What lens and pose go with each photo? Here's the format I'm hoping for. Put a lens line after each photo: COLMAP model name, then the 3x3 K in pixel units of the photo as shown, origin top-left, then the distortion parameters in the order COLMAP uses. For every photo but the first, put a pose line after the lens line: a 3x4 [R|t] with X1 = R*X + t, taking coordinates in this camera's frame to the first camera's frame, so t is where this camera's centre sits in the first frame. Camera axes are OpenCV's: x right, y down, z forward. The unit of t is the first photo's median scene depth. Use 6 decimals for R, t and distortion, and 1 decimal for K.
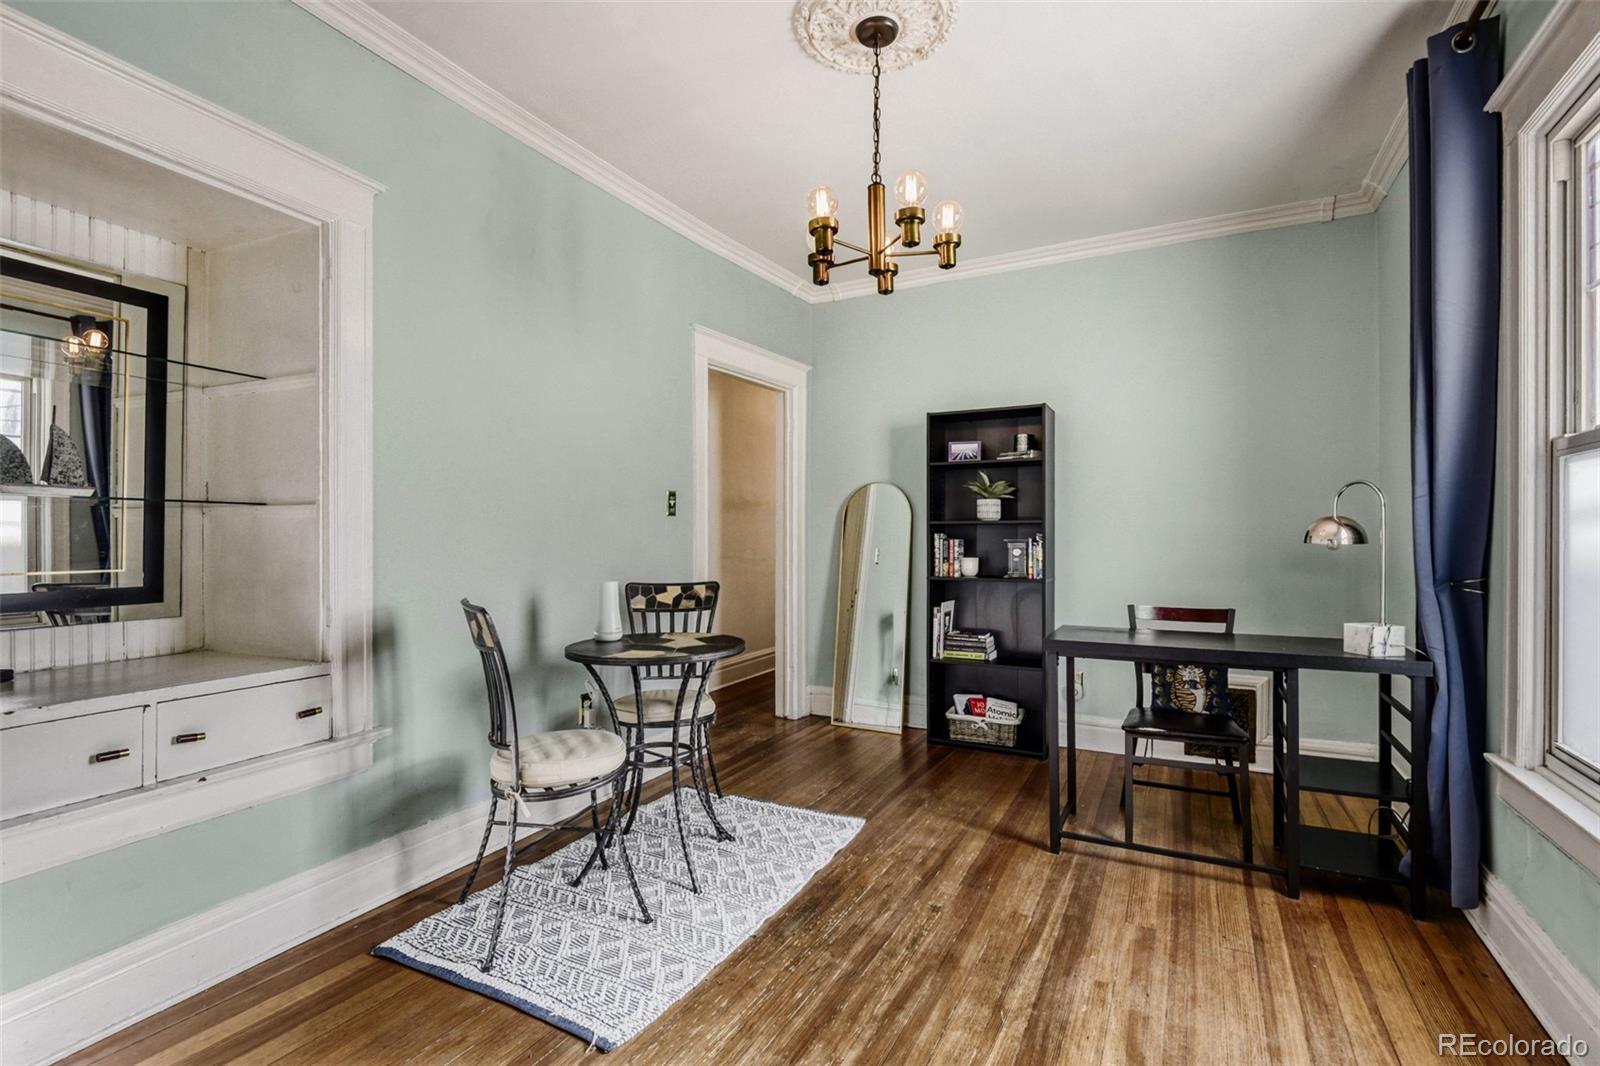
lens RADIAL K [[751.7, 0, 806.9], [0, 751.7, 537.9], [0, 0, 1]] dist [0.040048, -0.032594]
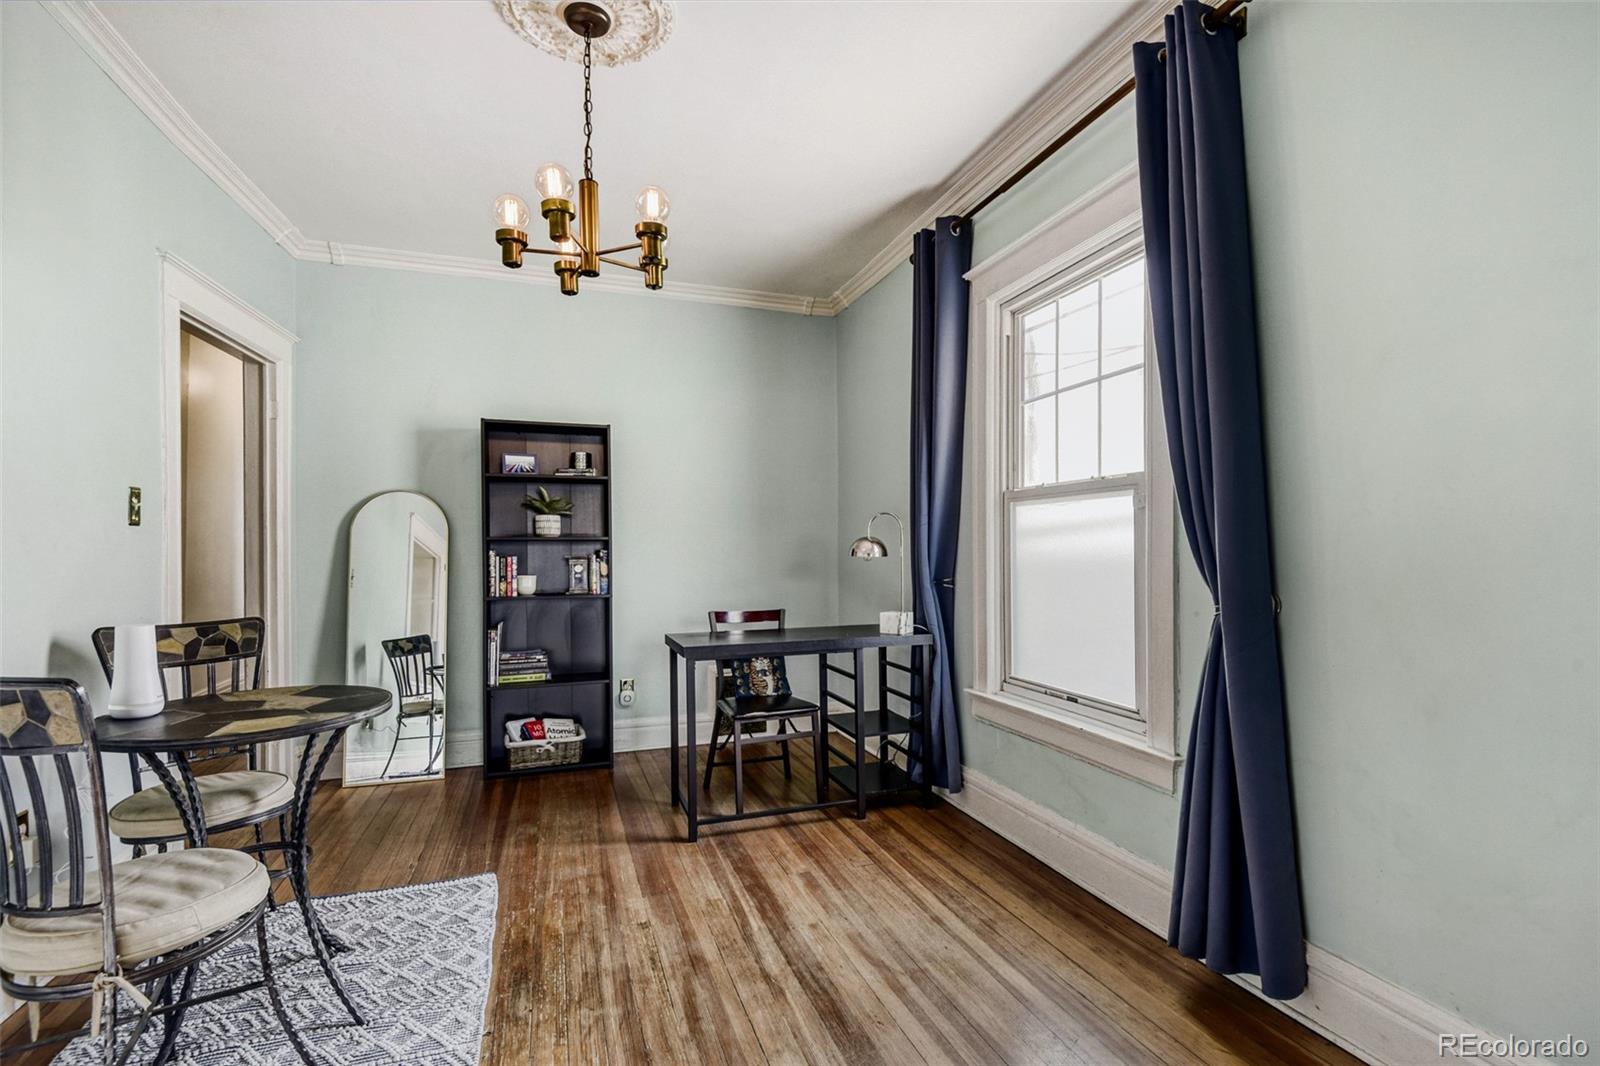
lens RADIAL K [[737.2, 0, 811.2], [0, 737.2, 550.8], [0, 0, 1]] dist [0.039234, -0.033287]
pose [[0.687414, -0.003886, 0.726255, -0.362523], [0.007205, 0.999973, -0.001469, -0.001697], [-0.726230, 0.006243, 0.687423, 0.151450]]
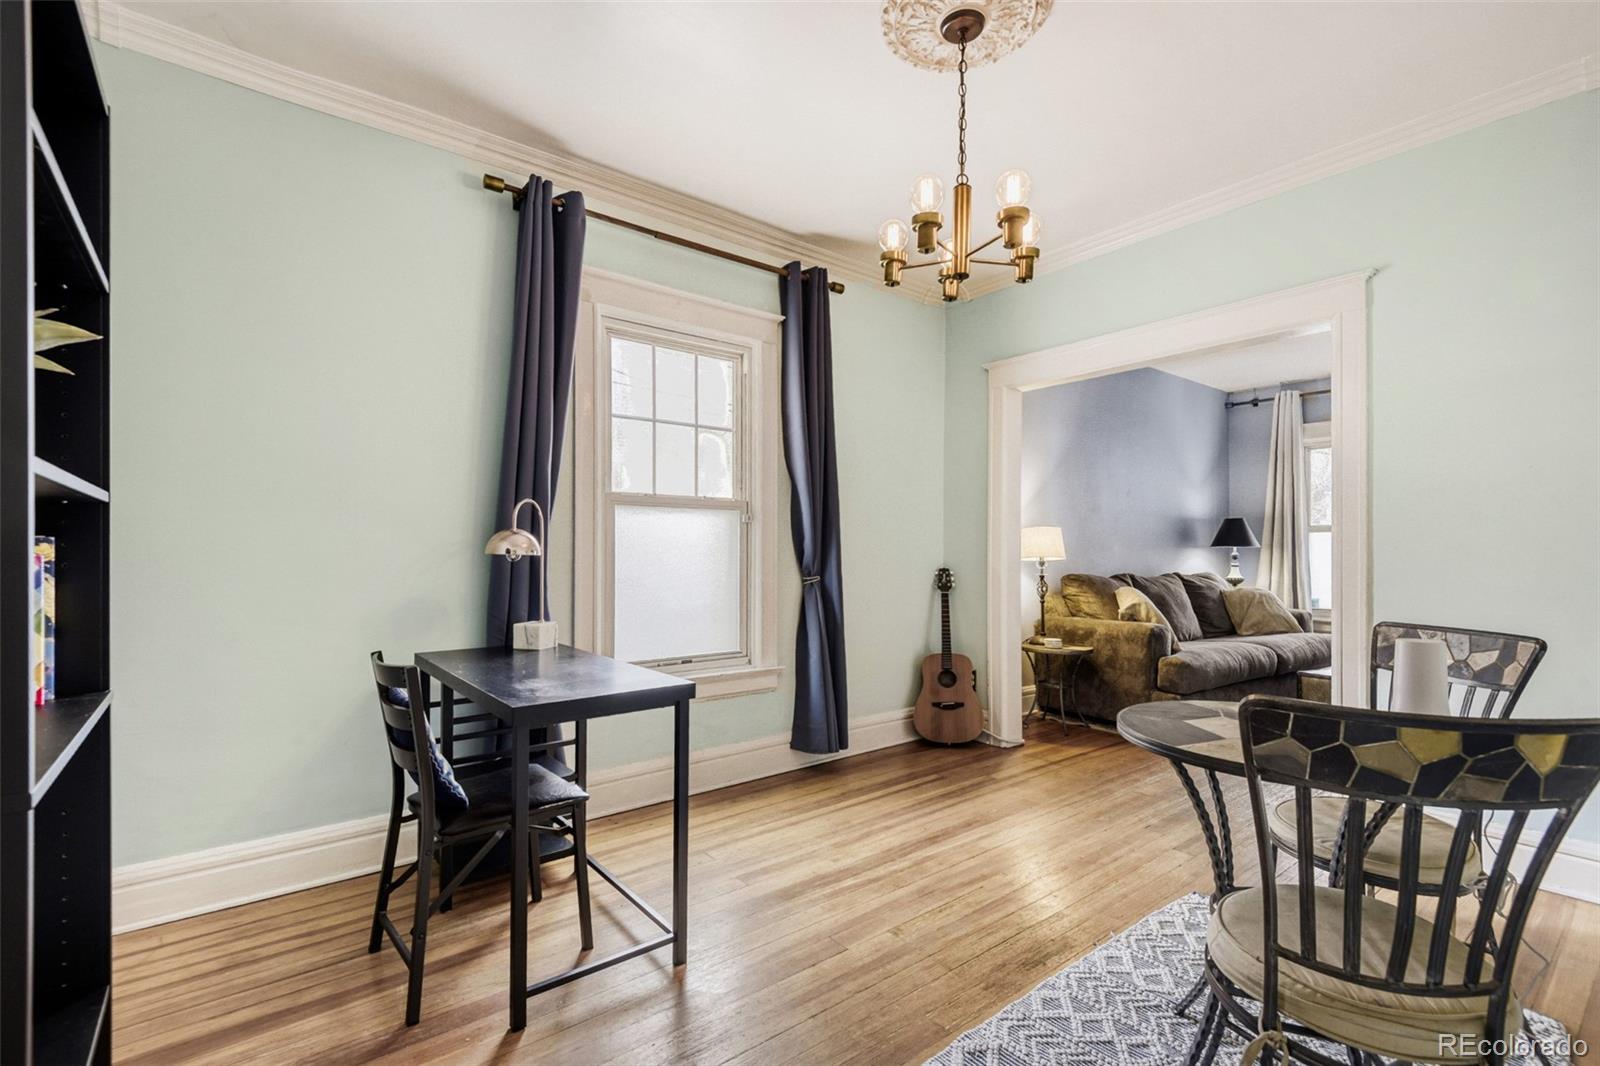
lens RADIAL K [[729.8, 0, 795.0], [0, 729.8, 548.3], [0, 0, 1]] dist [0.037818, -0.018522]
pose [[-0.908668, -0.002530, 0.417513, -0.099584], [-0.000864, 0.999991, 0.004179, -0.008737], [-0.417520, 0.003437, -0.908661, 1.789889]]
